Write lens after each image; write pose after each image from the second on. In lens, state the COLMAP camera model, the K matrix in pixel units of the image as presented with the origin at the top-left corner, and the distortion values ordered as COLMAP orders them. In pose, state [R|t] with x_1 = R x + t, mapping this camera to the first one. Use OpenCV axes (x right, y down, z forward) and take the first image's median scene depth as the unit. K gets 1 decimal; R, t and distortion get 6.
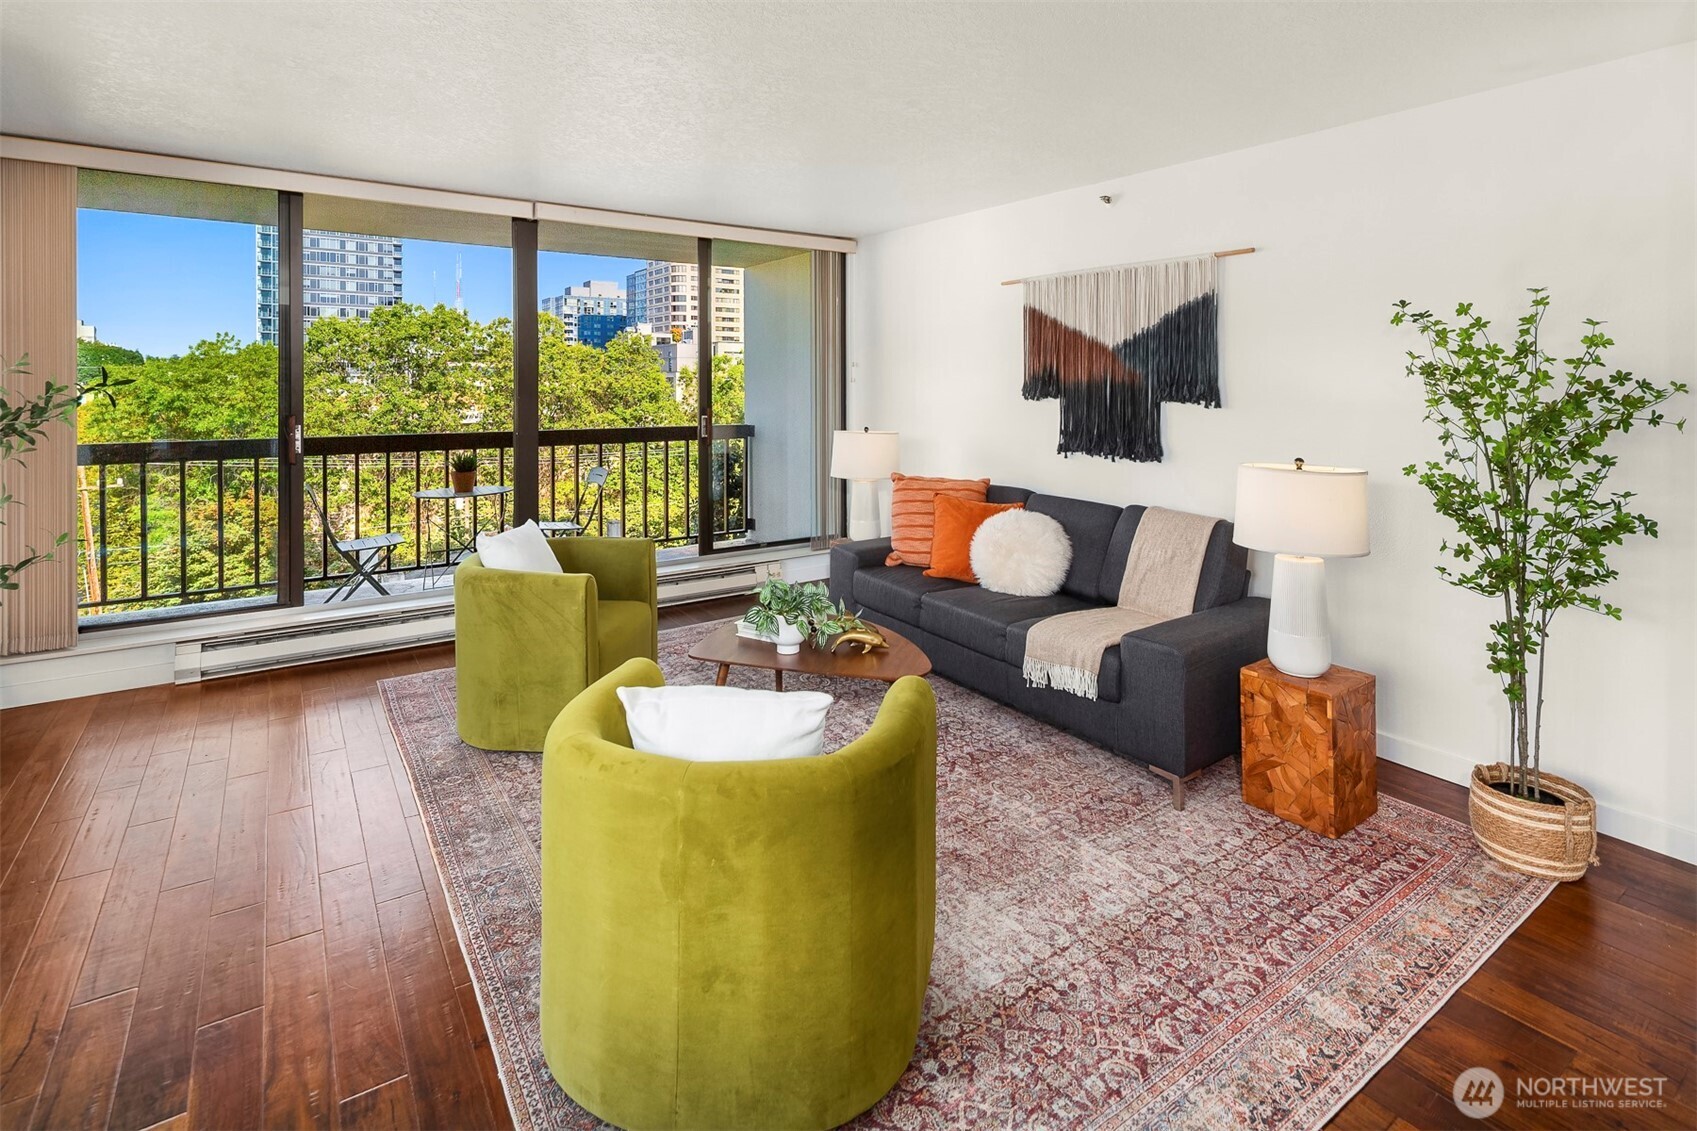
lens RADIAL K [[820.9, 0, 870.0], [0, 820.9, 388.1], [0, 0, 1]] dist [0.005484, -0.005008]
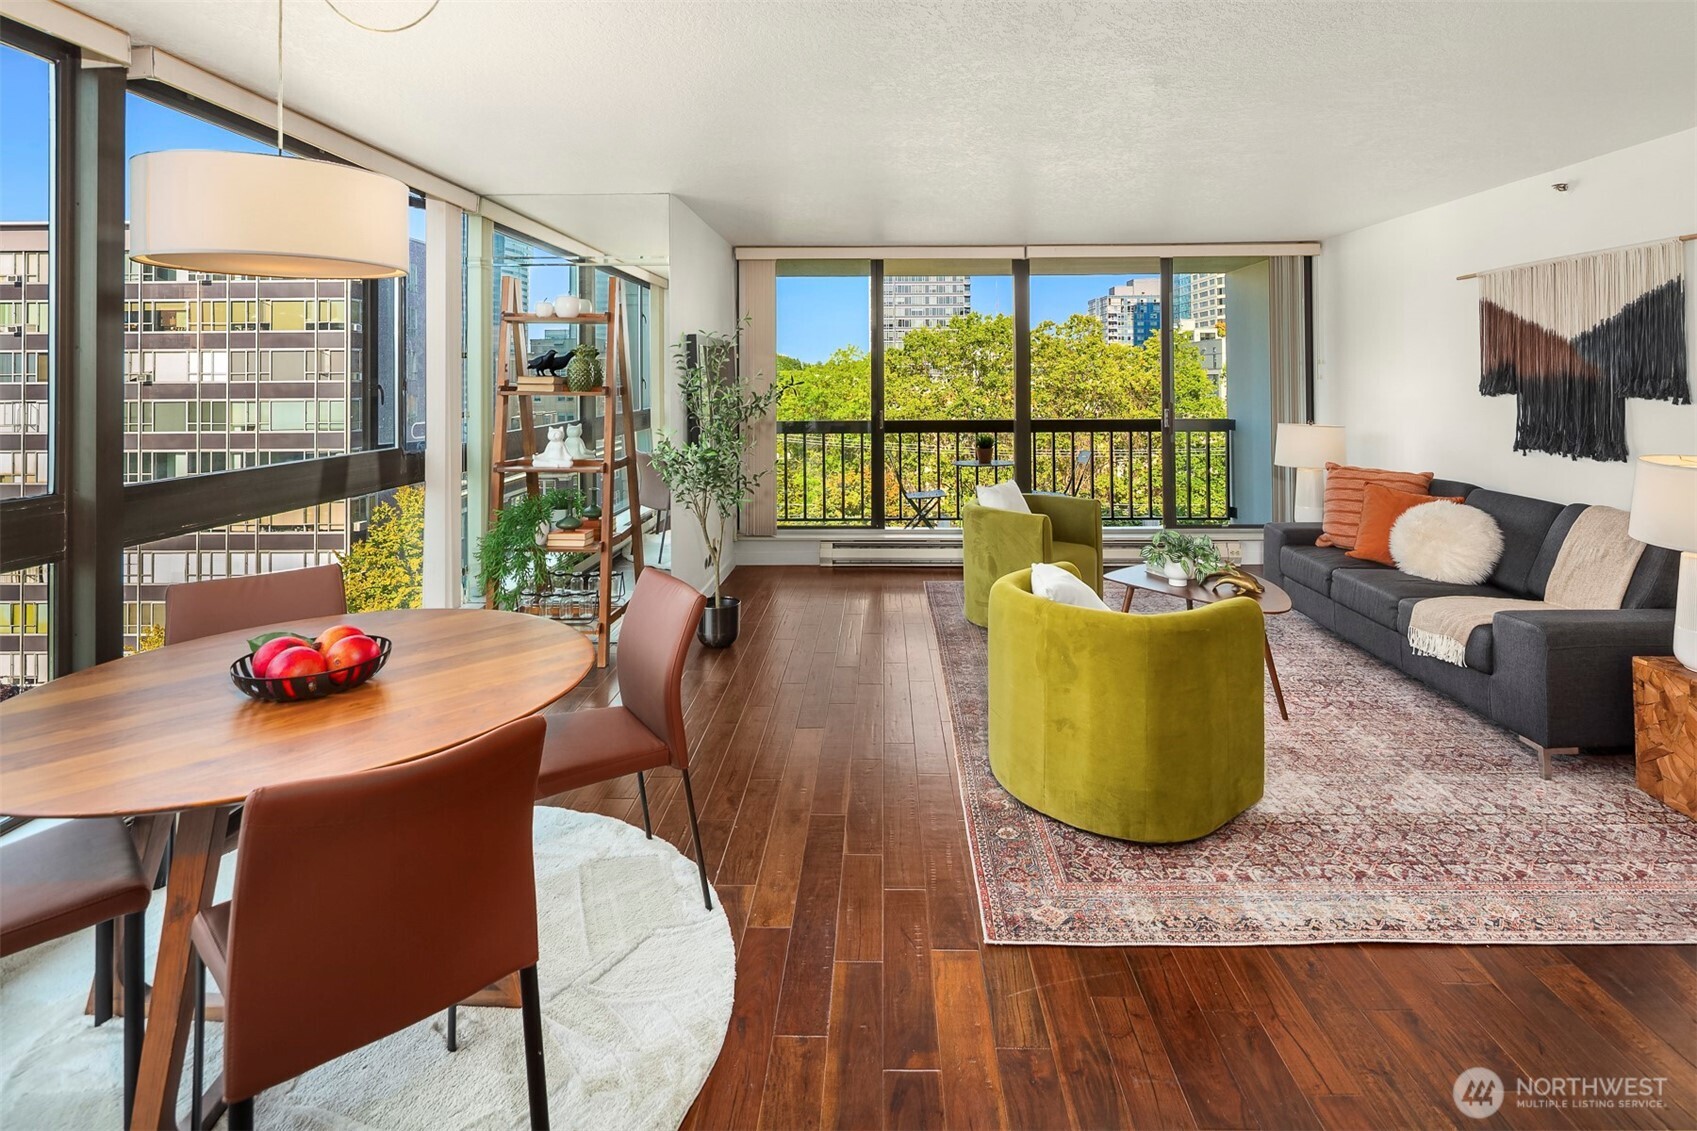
lens RADIAL K [[820.9, 0, 892.8], [0, 820.9, 382.1], [0, 0, 1]] dist [0.005484, -0.005008]
pose [[0.817603, -0.006282, -0.575748, 0.204066], [0.003965, 0.999978, -0.005280, 0.000753], [0.575769, 0.002034, 0.817610, -0.241433]]
